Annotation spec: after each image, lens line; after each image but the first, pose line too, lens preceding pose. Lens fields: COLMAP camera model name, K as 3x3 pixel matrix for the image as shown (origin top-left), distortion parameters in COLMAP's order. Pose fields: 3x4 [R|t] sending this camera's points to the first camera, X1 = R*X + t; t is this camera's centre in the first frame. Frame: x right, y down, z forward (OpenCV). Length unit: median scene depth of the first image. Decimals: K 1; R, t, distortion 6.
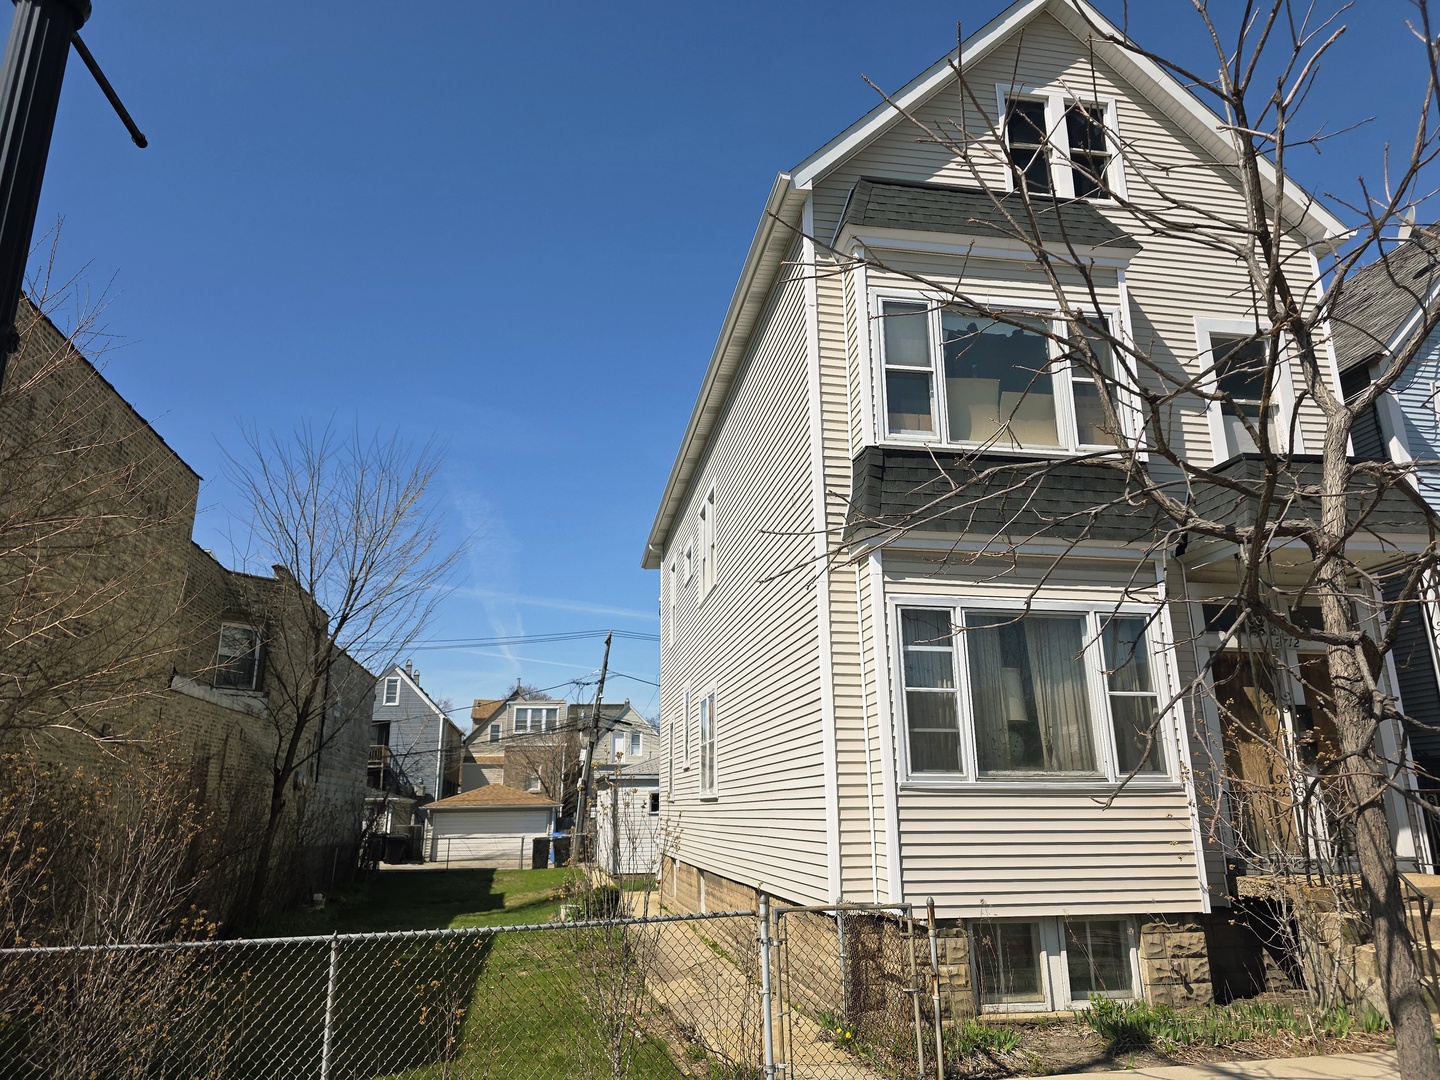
lens RADIAL K [[969.0, 0, 738.3], [0, 969.0, 535.1], [0, 0, 1]] dist [0.027154, -0.002635]
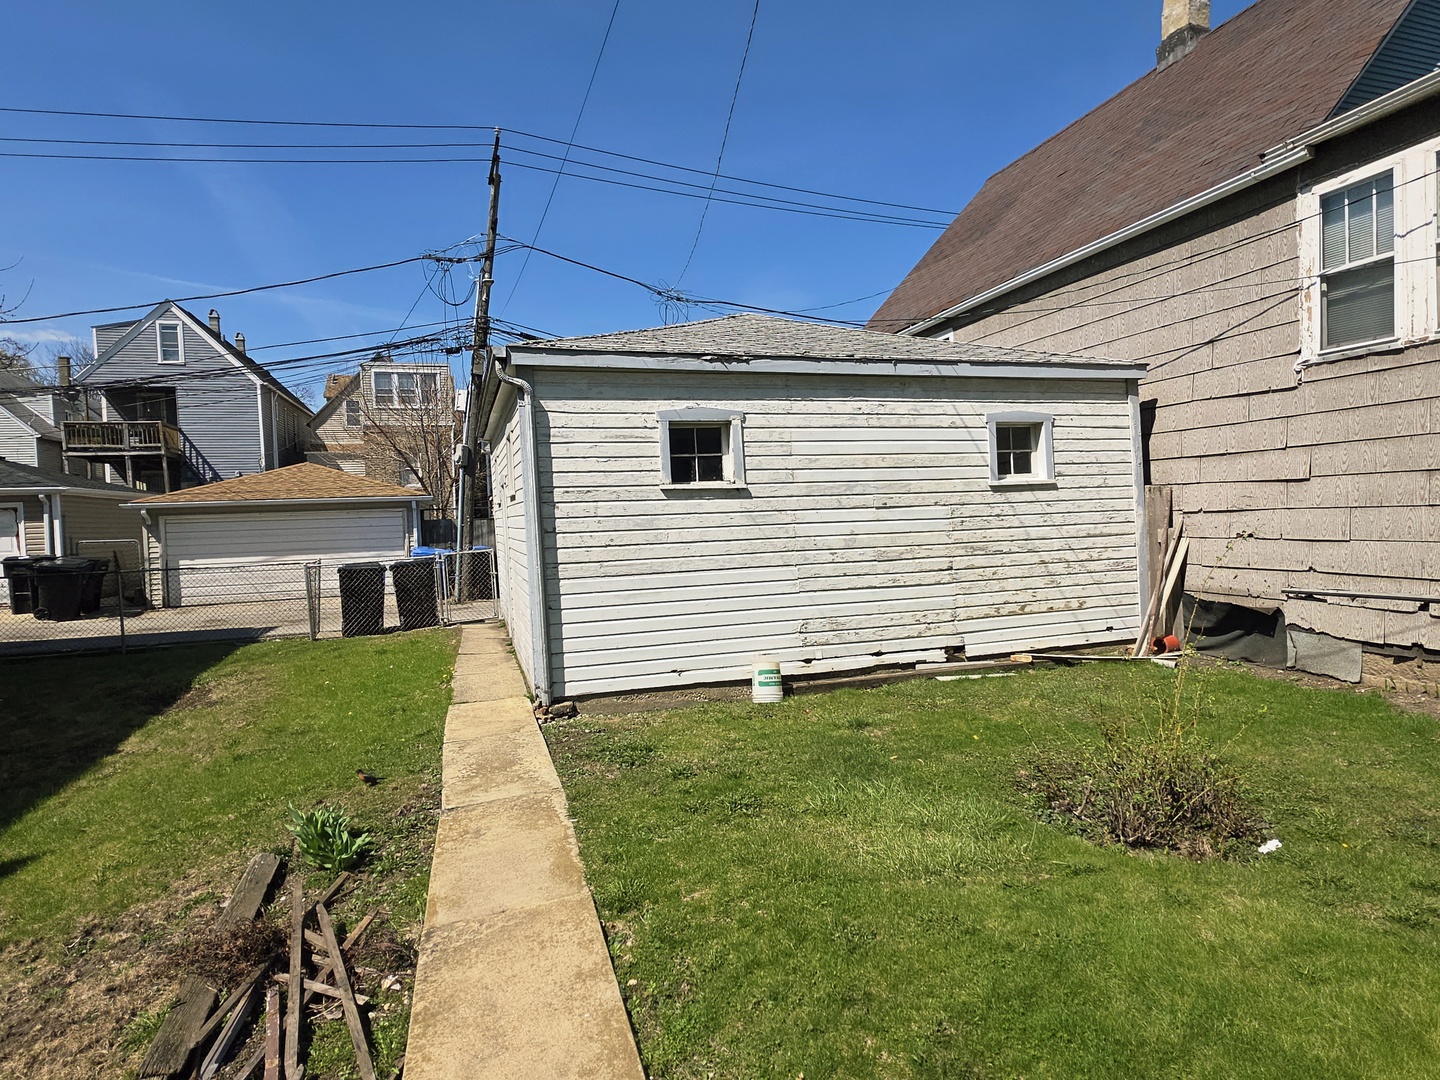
lens RADIAL K [[786.1, 0, 722.7], [0, 786.1, 541.1], [0, 0, 1]] dist [0.007091, -0.004475]
pose [[0.992515, -0.028462, 0.118760, -0.087028], [-0.008997, 0.952779, 0.303532, 0.196895], [-0.121791, -0.302328, 0.945391, 0.662052]]
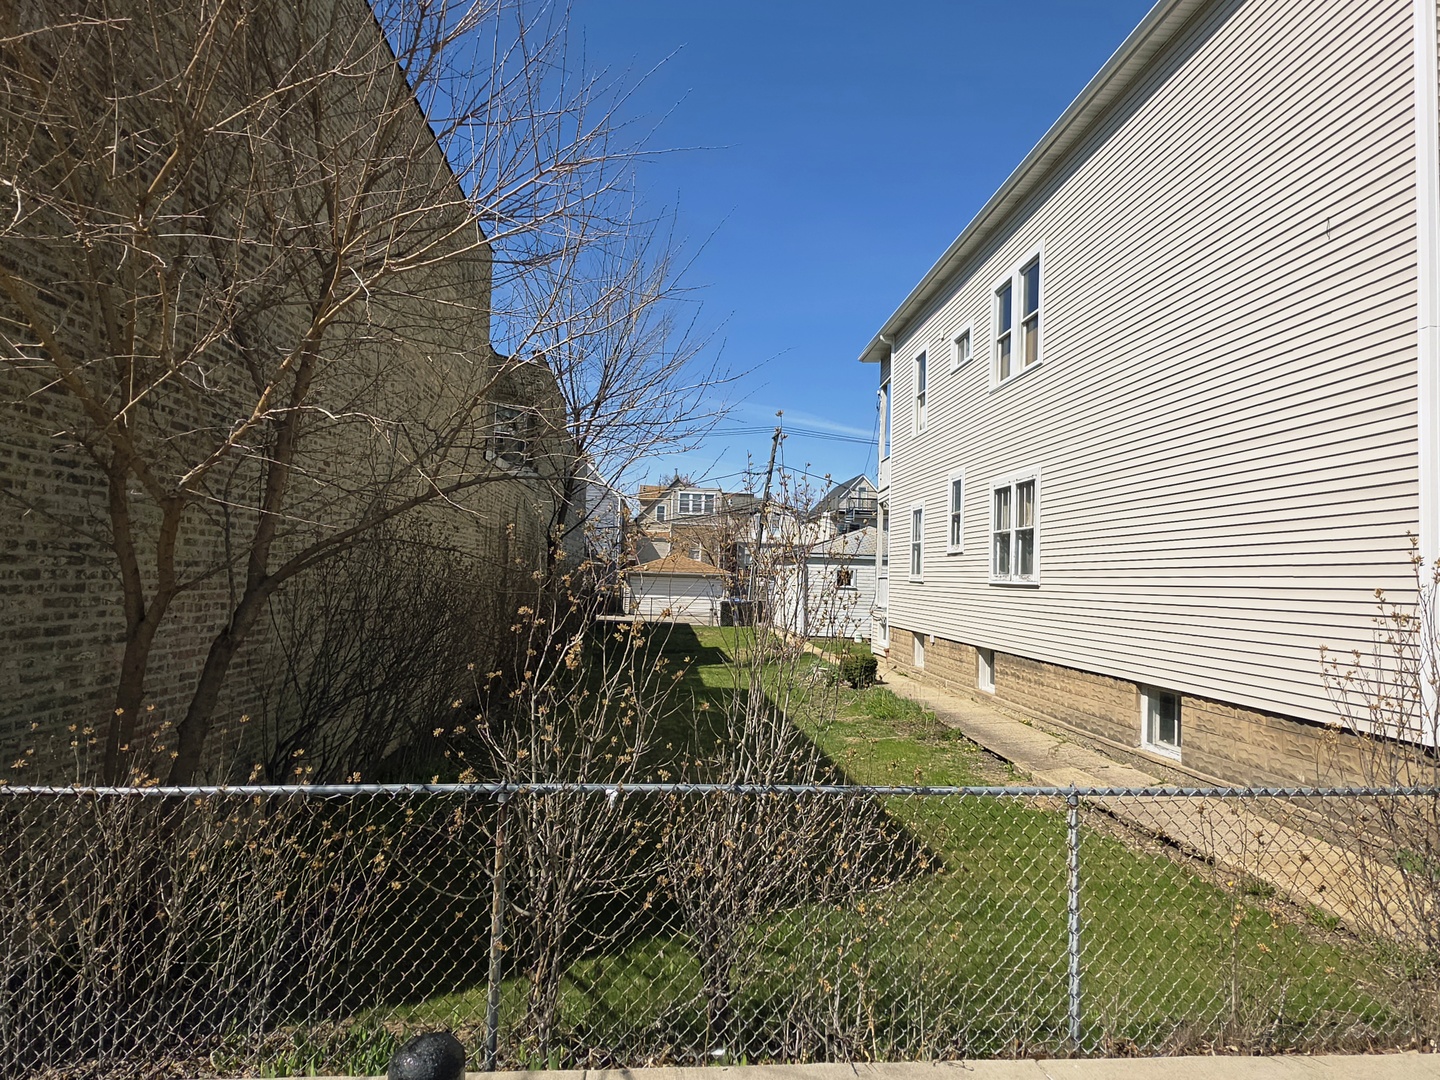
lens RADIAL K [[801.2, 0, 720.0], [0, 801.2, 540.0], [0, 0, 1]] dist [0.000344, -0.000793]
pose [[0.991792, 0.039159, -0.121718, -0.096337], [-0.010714, 0.974051, 0.226077, 0.019480], [0.127413, -0.222917, 0.966475, 0.077743]]
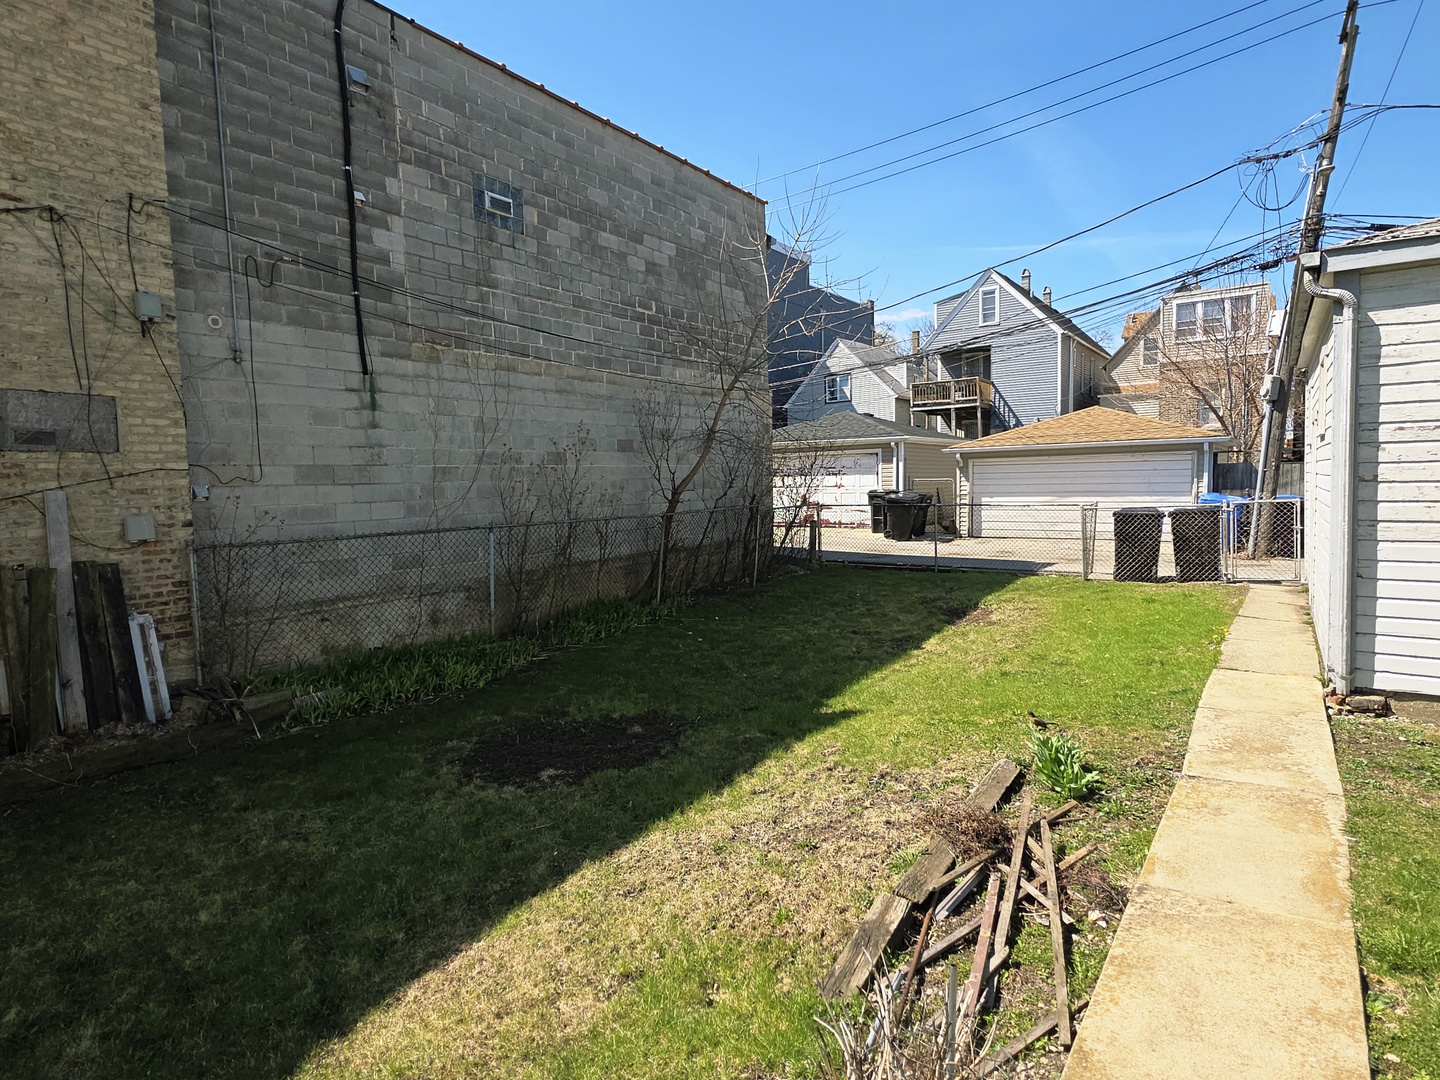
lens RADIAL K [[786.1, 0, 722.7], [0, 786.1, 541.1], [0, 0, 1]] dist [0.007091, -0.004475]
pose [[0.688487, 0.051656, -0.723407, -0.081684], [0.212995, 0.939073, 0.269769, 0.196862], [0.693267, -0.339815, 0.635537, 0.662256]]
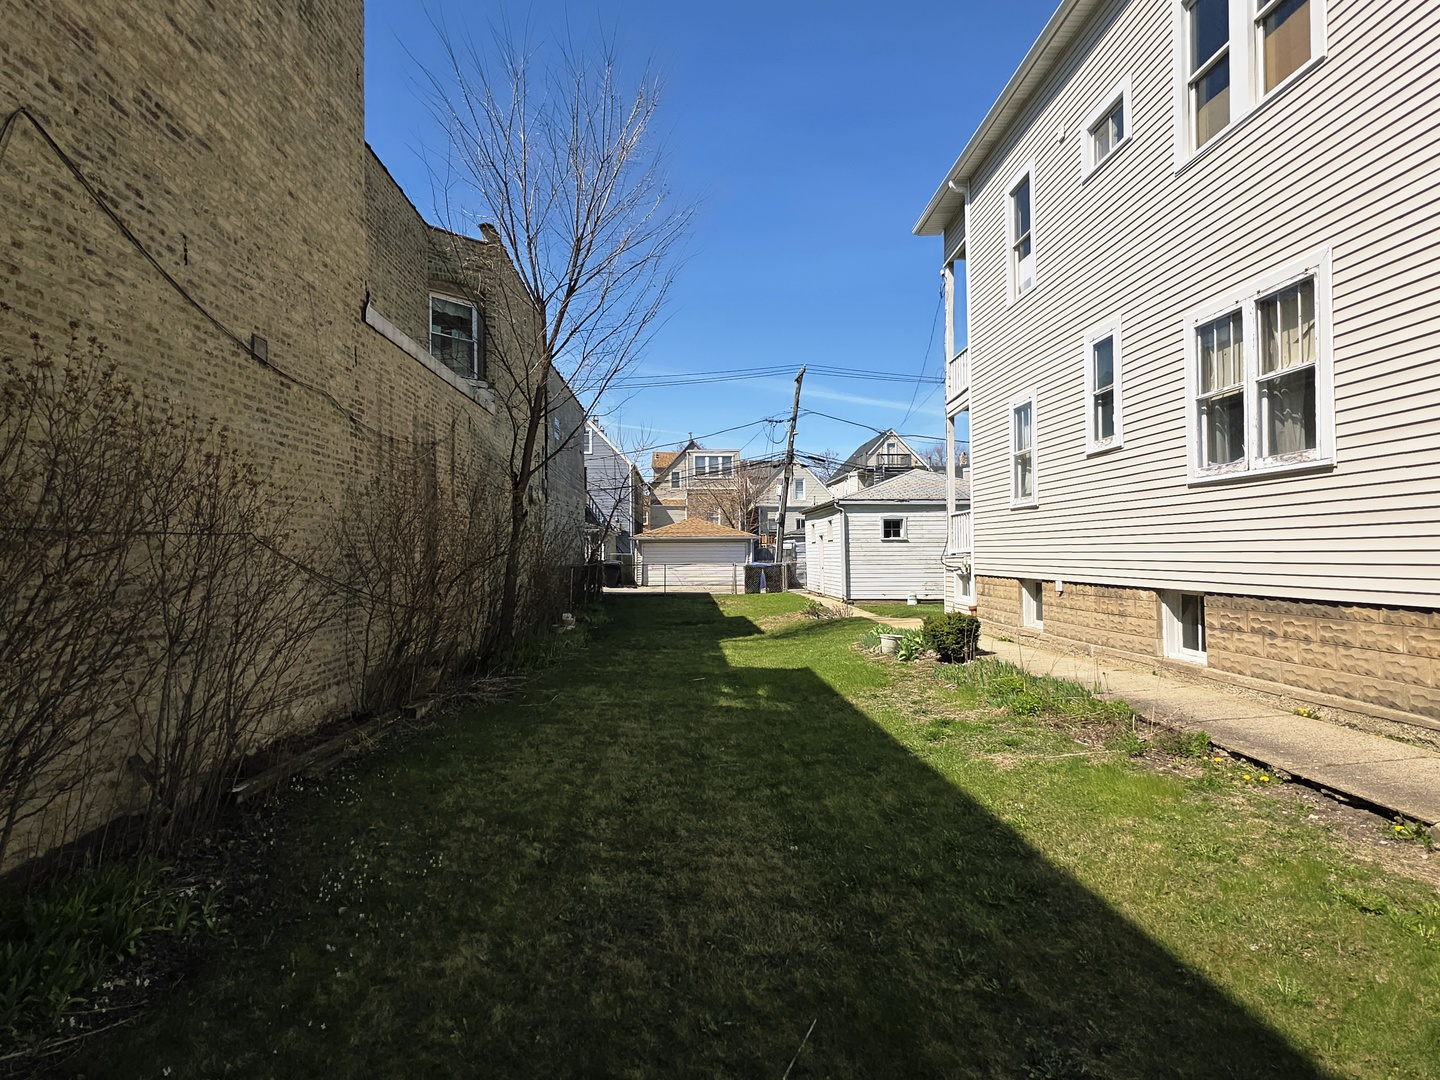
lens RADIAL K [[786.1, 0, 722.7], [0, 786.1, 541.1], [0, 0, 1]] dist [0.007091, -0.004475]
pose [[0.989797, 0.003145, -0.142450, -0.115501], [0.033479, 0.966633, 0.253968, 0.075825], [0.138495, -0.256146, 0.956665, 0.211786]]
